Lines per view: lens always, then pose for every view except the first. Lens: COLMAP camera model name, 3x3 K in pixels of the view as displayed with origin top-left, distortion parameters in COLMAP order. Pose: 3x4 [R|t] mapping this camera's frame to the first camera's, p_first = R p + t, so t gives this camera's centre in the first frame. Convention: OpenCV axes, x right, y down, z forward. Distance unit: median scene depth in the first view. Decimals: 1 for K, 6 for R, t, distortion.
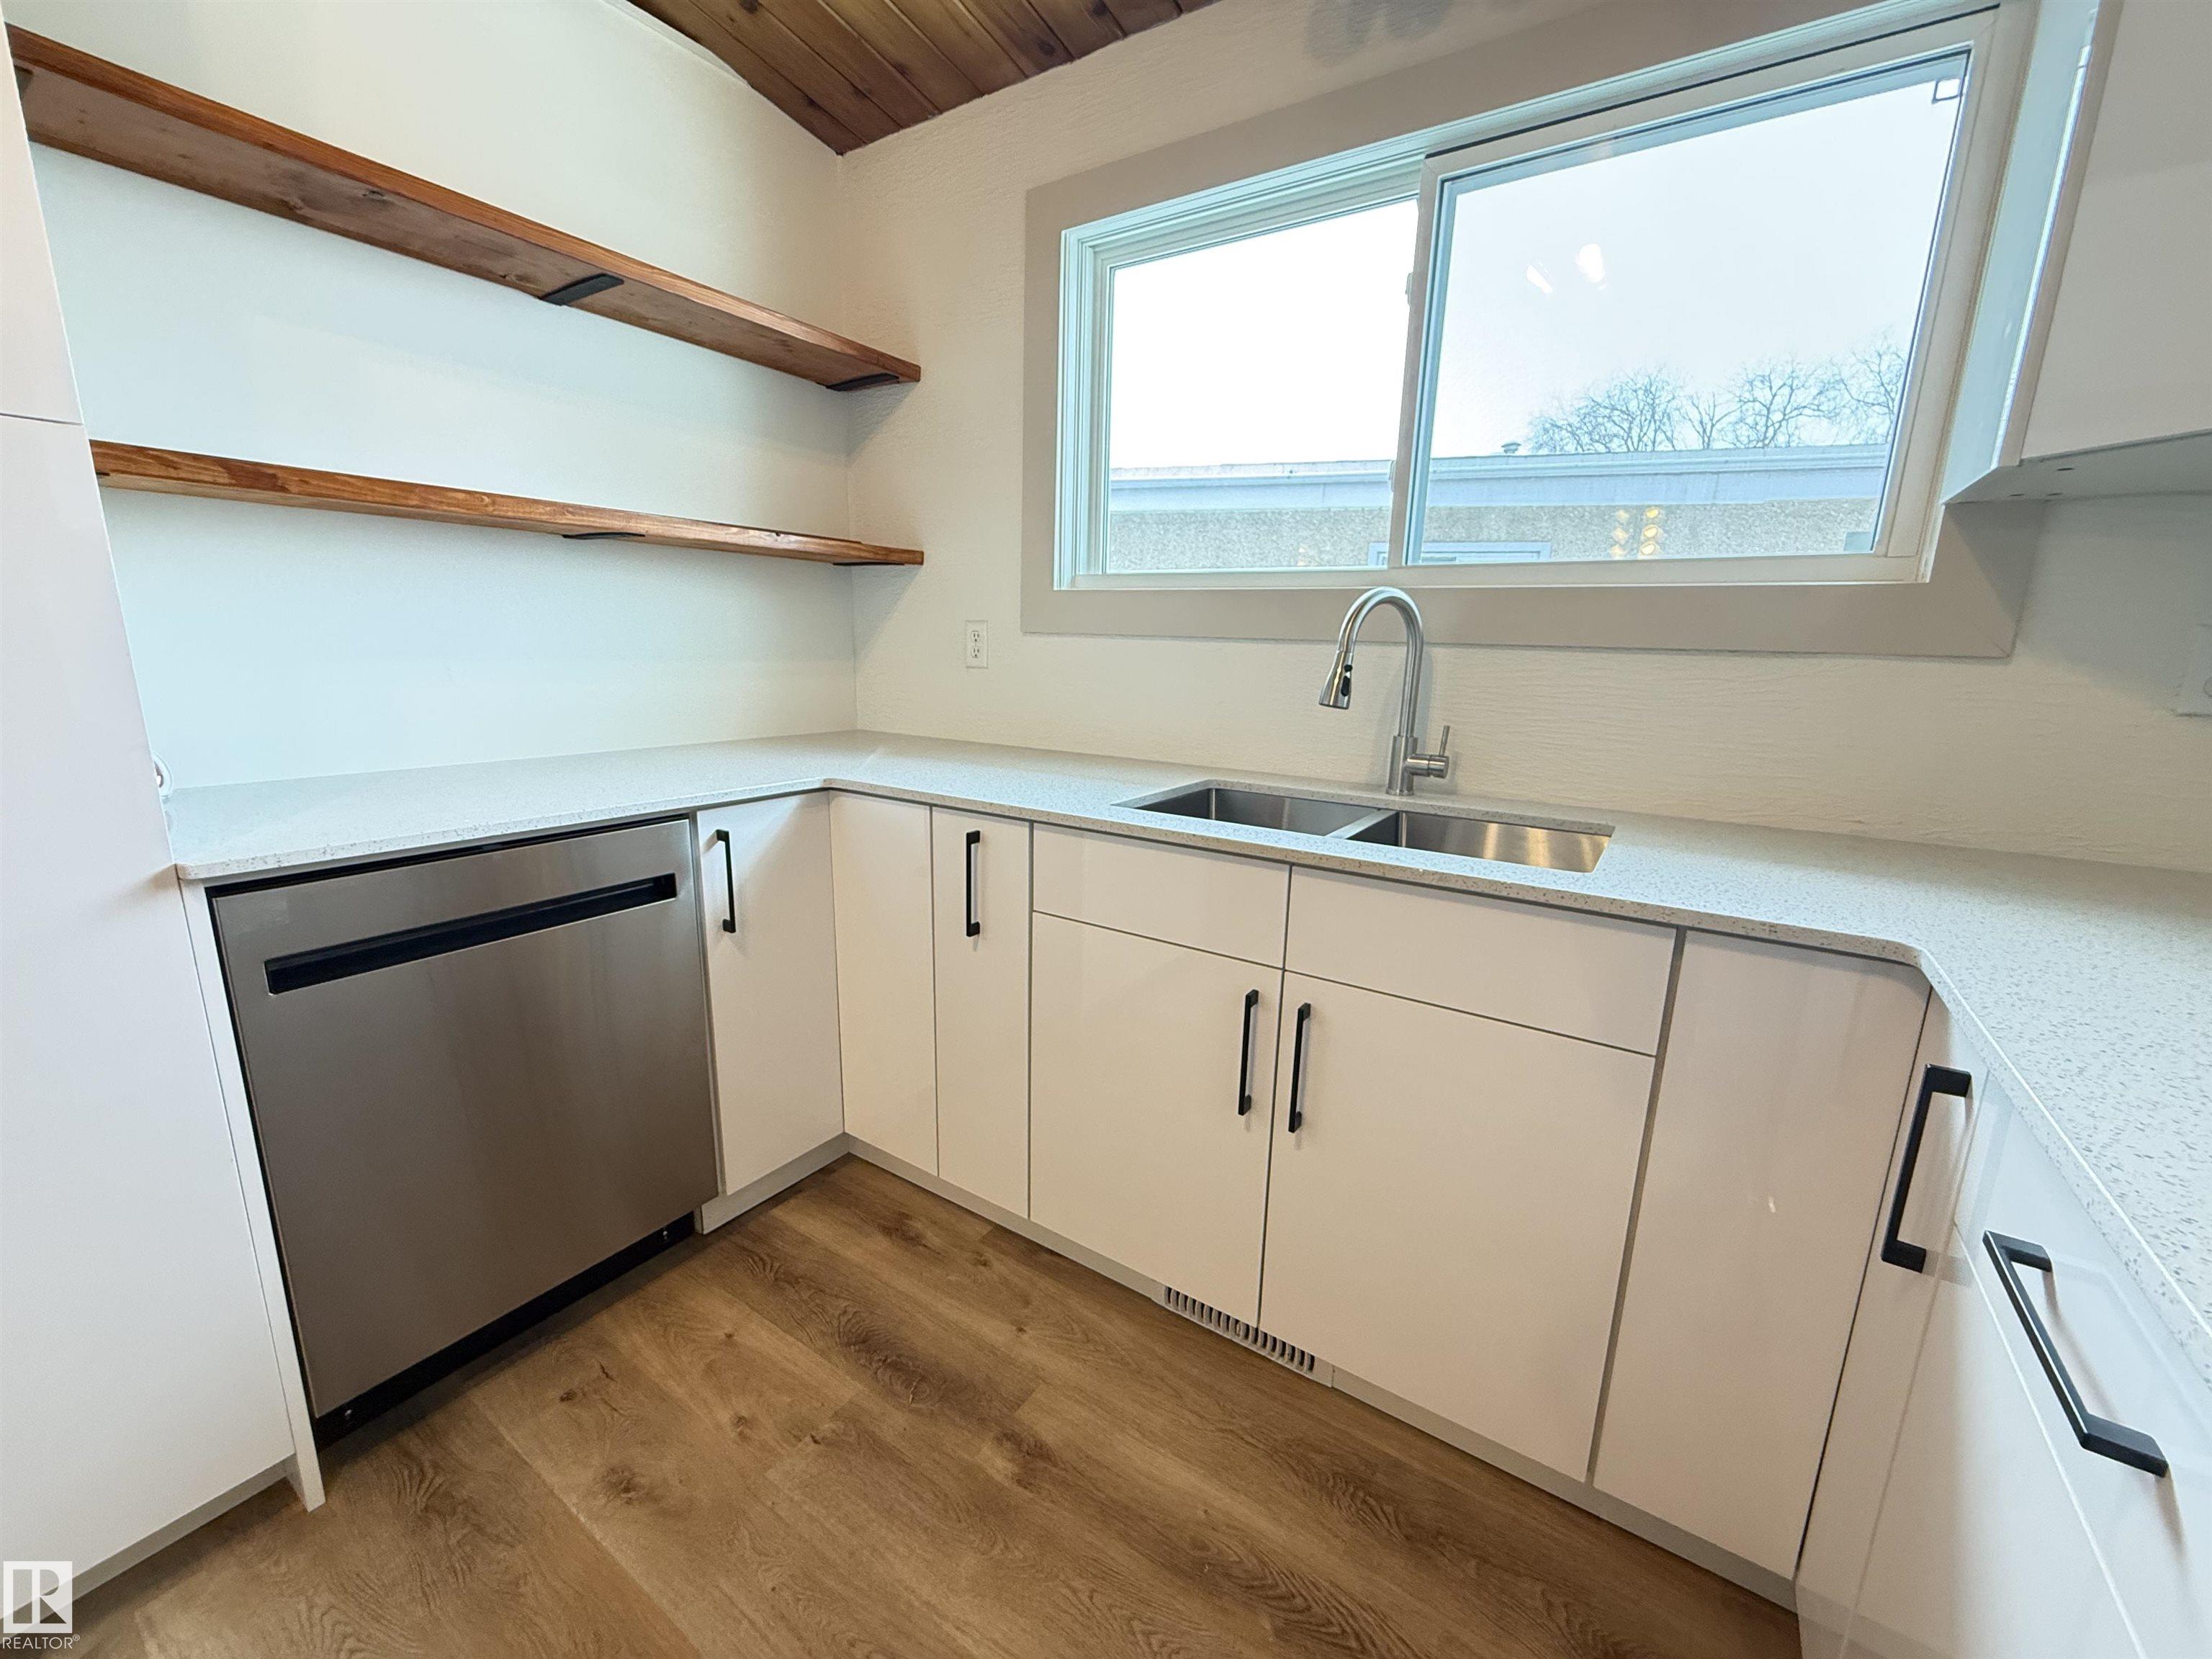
lens RADIAL K [[880.6, 0, 1098.9], [0, 880.6, 827.7], [0, 0, 1]] dist [-0.000857, -0.000090]
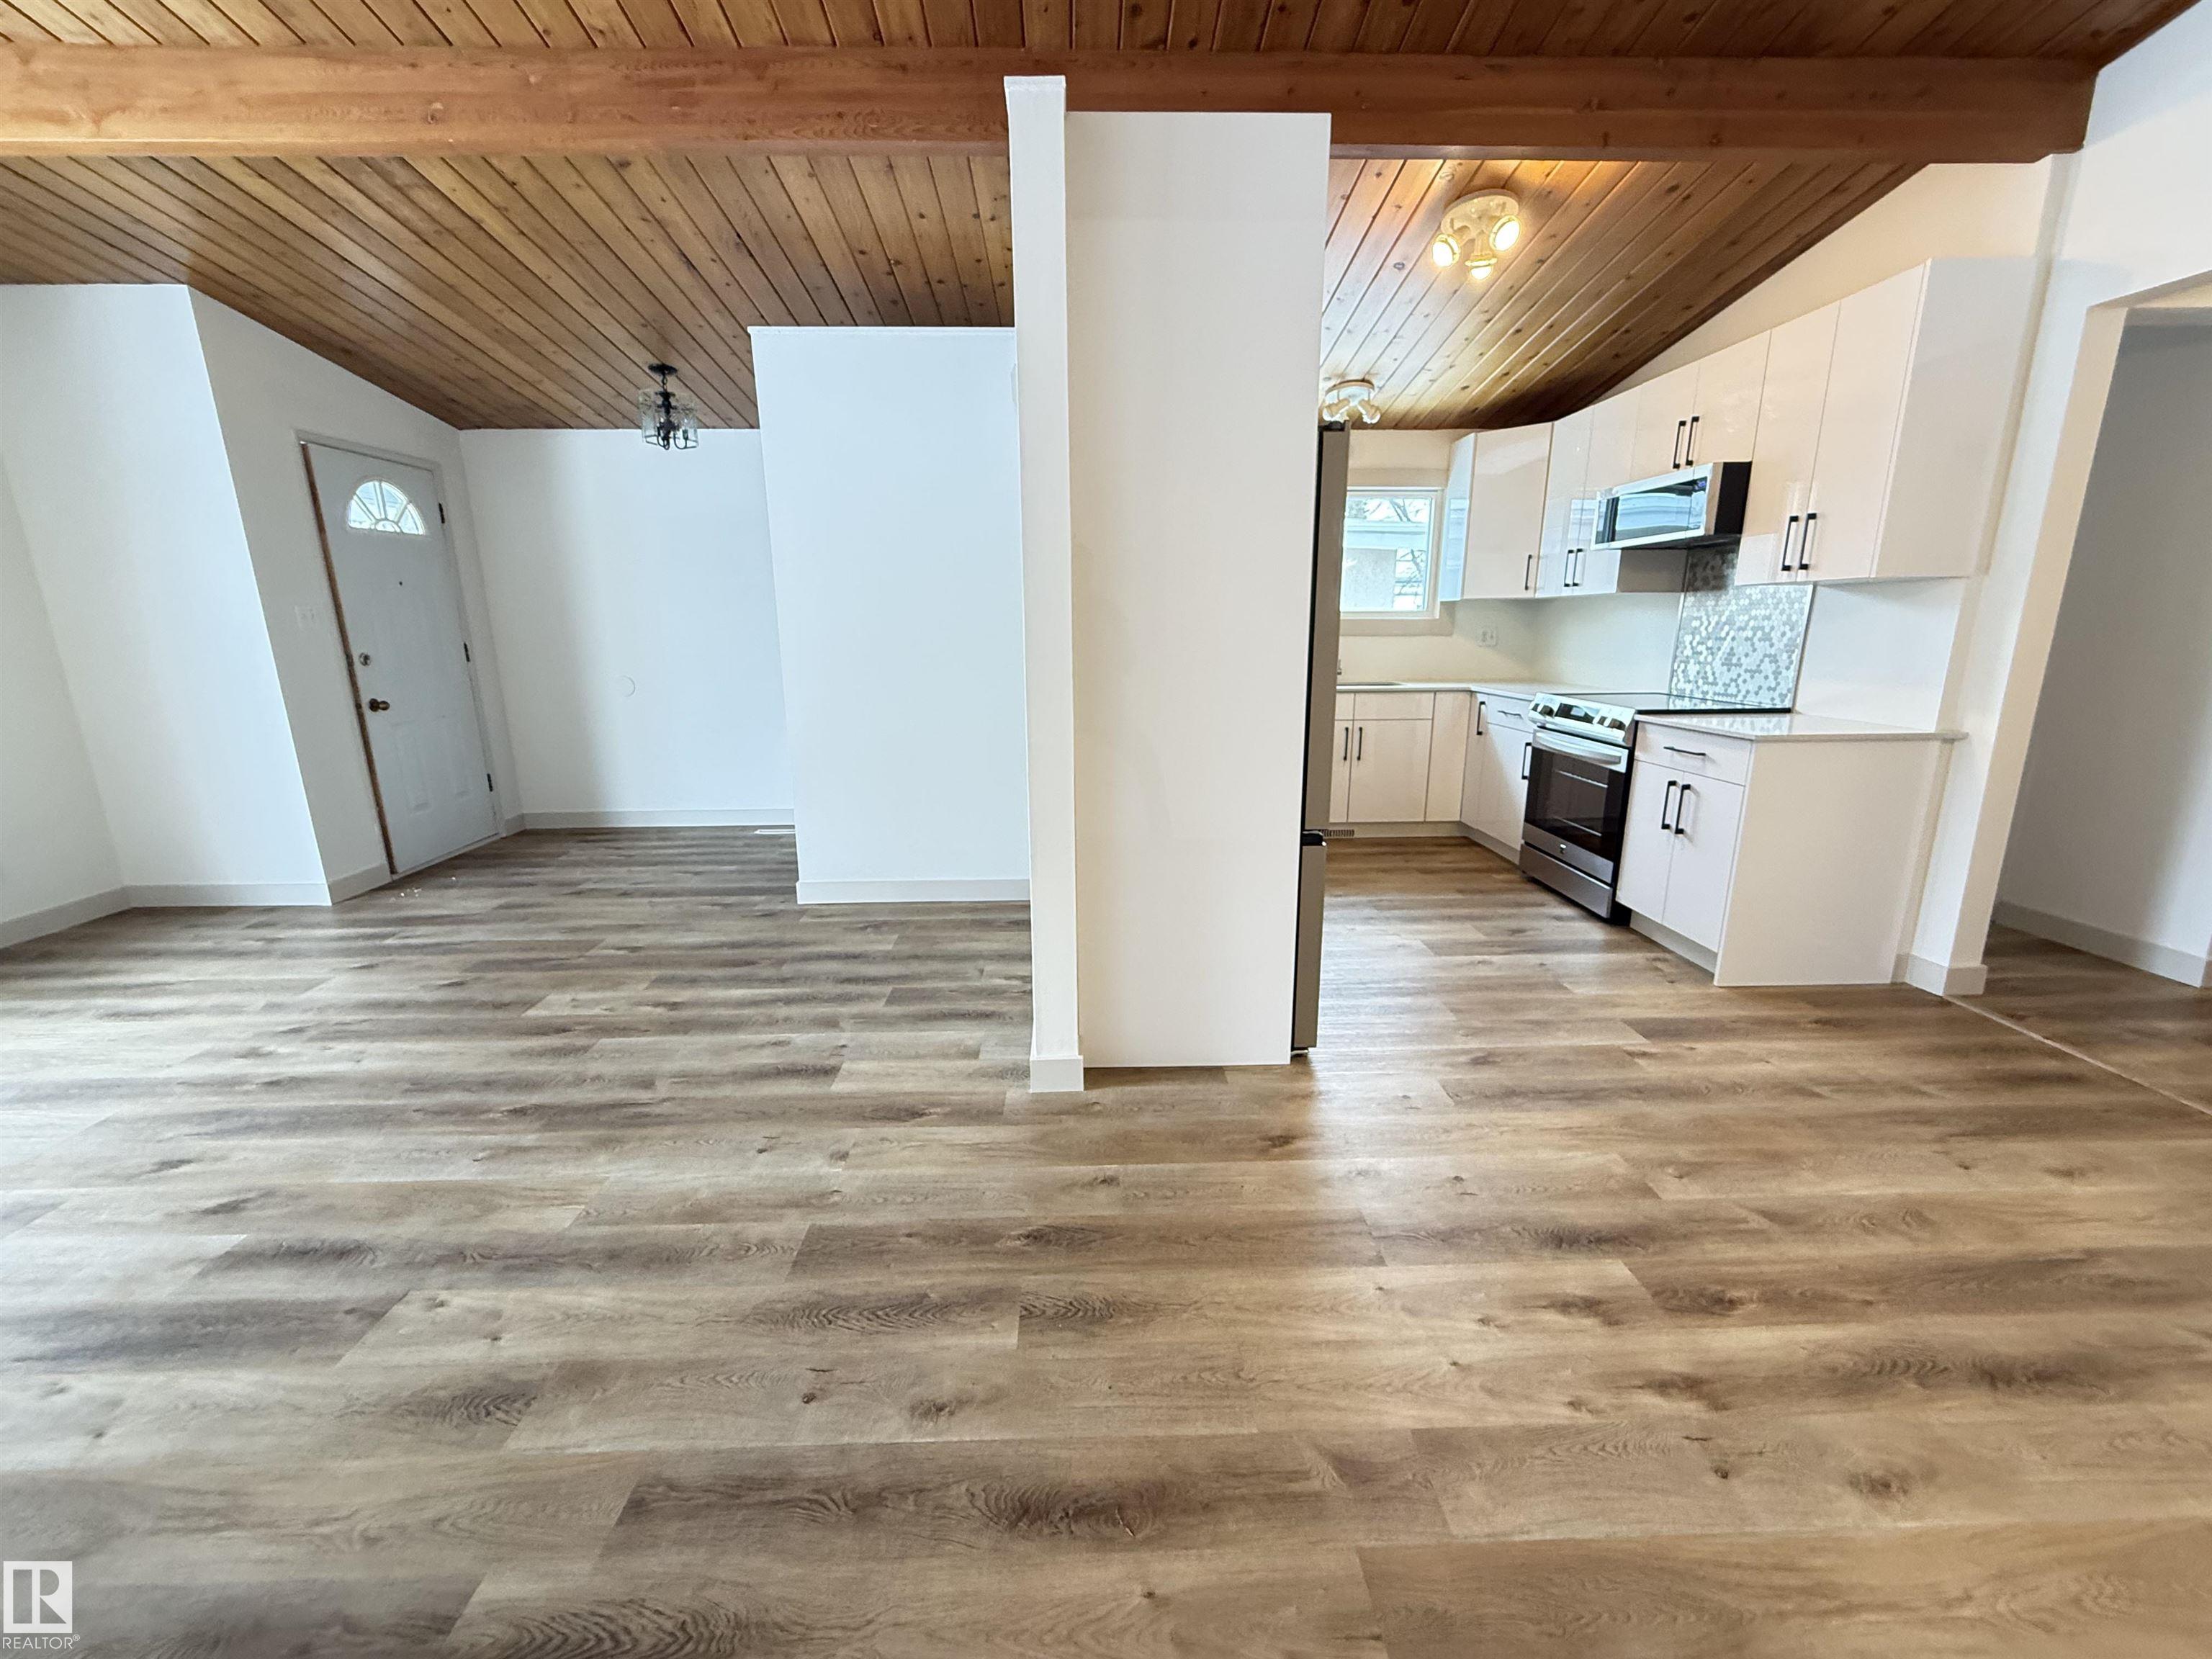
lens RADIAL K [[878.8, 0, 1098.1], [0, 878.8, 827.4], [0, 0, 1]] dist [-0.000895, -0.000188]
pose [[0.814560, -0.158059, 0.558131, -2.477362], [0.144237, 0.987132, 0.069045, 0.163711], [-0.561862, 0.024262, 0.826875, -1.331401]]
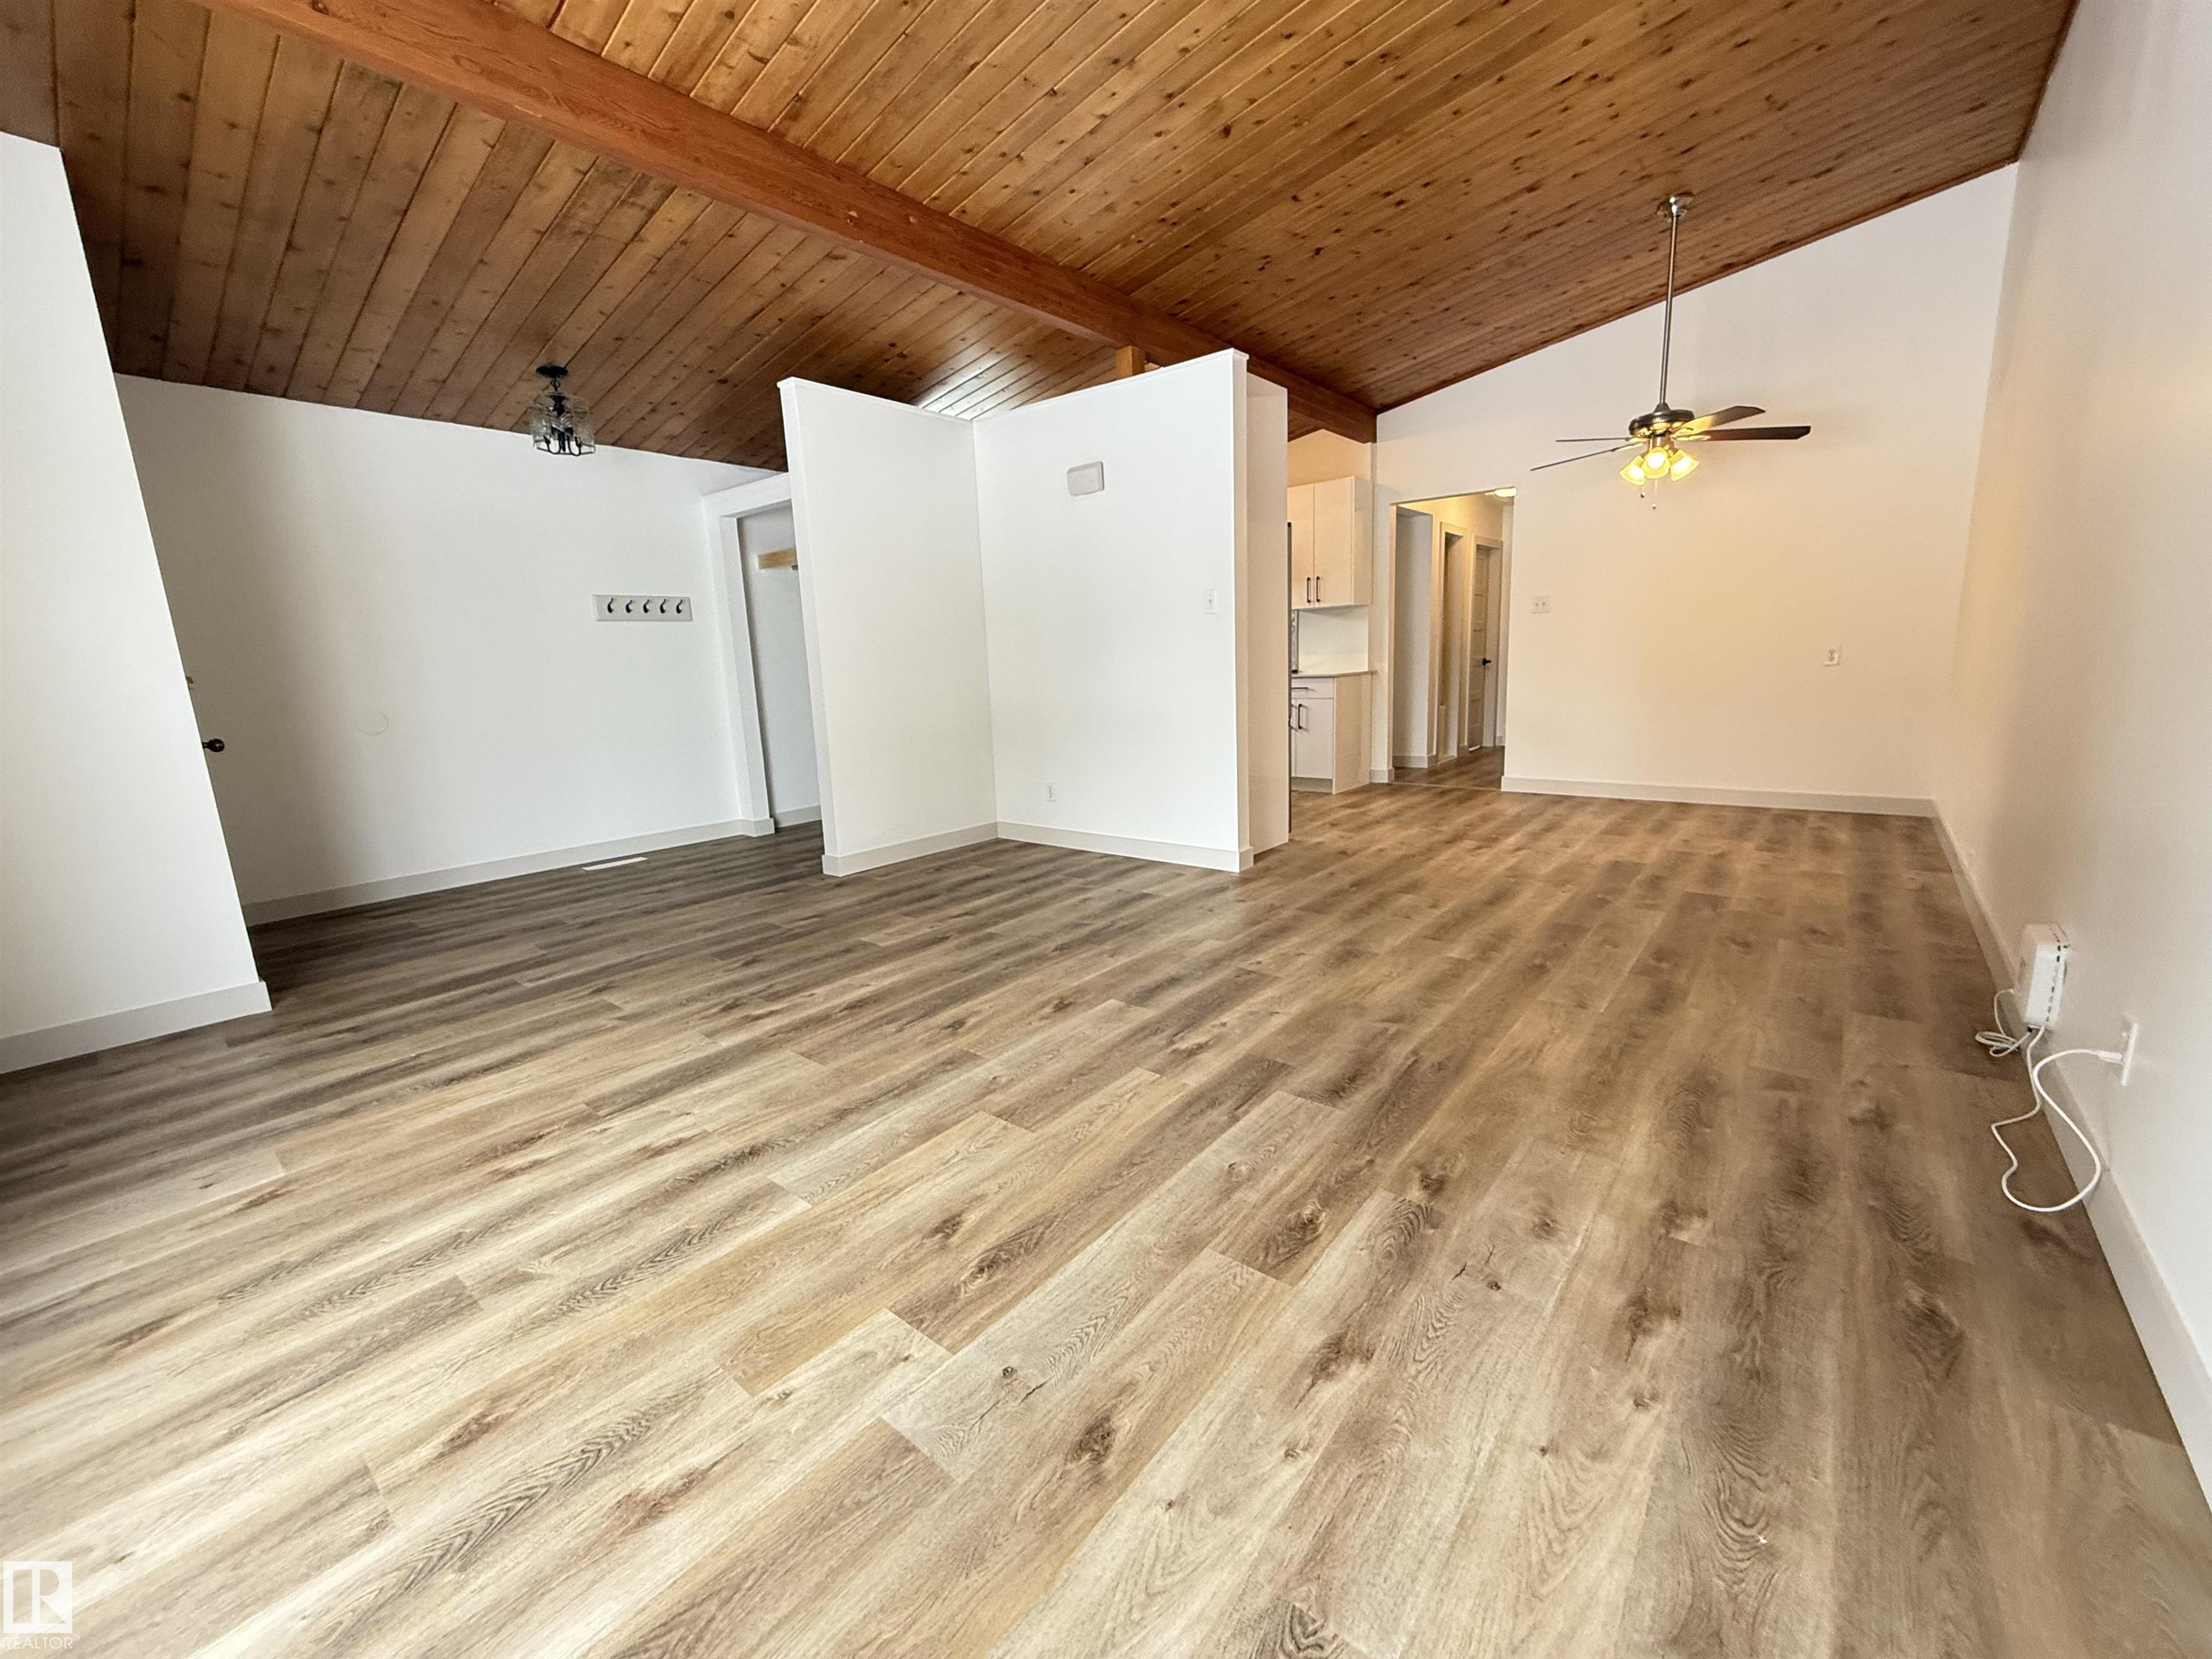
lens RADIAL K [[888.7, 0, 1104.8], [0, 888.7, 827.9], [0, 0, 1]] dist [-0.001580, 0.000376]
pose [[0.092592, -0.208334, 0.973665, -4.596244], [0.248675, 0.951717, 0.179990, -0.035259], [-0.964151, 0.225460, 0.139929, 0.059069]]
